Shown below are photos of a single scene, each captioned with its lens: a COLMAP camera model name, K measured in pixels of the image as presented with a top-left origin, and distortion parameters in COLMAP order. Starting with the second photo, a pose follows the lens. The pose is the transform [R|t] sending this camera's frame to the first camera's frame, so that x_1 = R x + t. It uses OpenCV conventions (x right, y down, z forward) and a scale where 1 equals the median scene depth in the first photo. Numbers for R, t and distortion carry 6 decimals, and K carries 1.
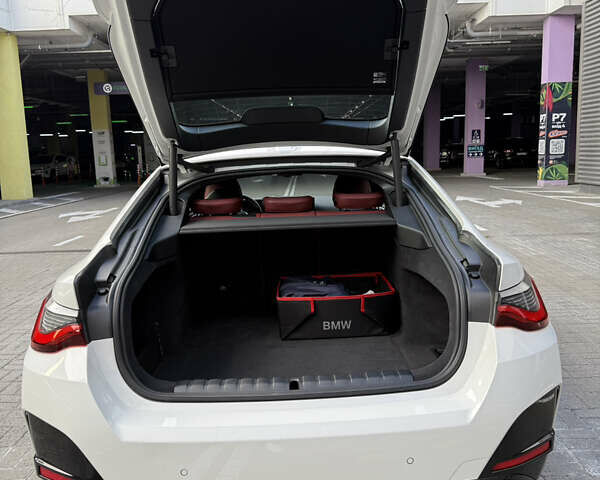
lens RADIAL K [[567.3, 0, 313.5], [0, 567.3, 244.9], [0, 0, 1]] dist [0.009680, 0.000000]
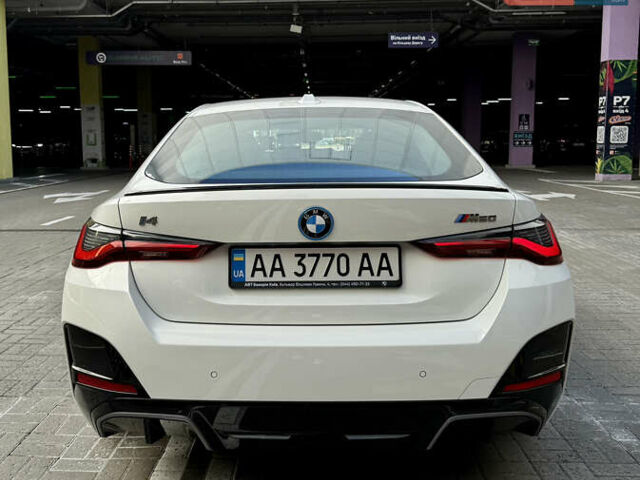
lens RADIAL K [[670.9, 0, 302.4], [0, 670.9, 214.2], [0, 0, 1]] dist [0.019850, 0.000000]
pose [[0.998716, 0.029923, -0.040867, -0.001181], [-0.031930, 0.998269, -0.049382, 0.011815], [0.039318, 0.050624, 0.997944, -0.022931]]
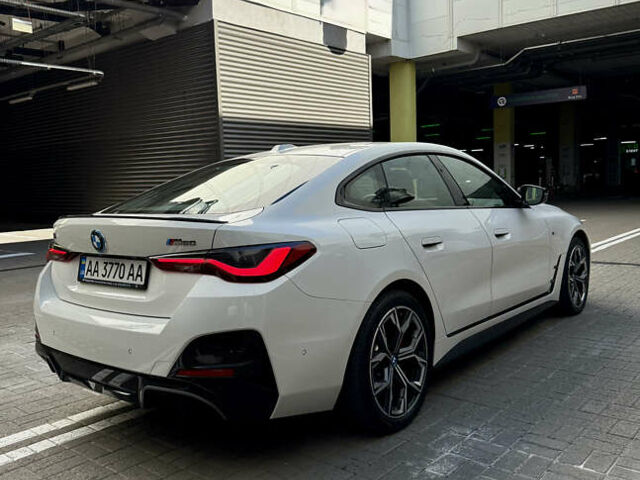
lens RADIAL K [[600.7, 0, 315.3], [0, 600.7, 236.3], [0, 0, 1]] dist [0.017211, 0.000000]
pose [[0.758060, 0.059590, -0.649456, 0.124964], [-0.090028, 0.995845, -0.013711, 0.004243], [0.645941, 0.068863, 0.760275, 0.007650]]
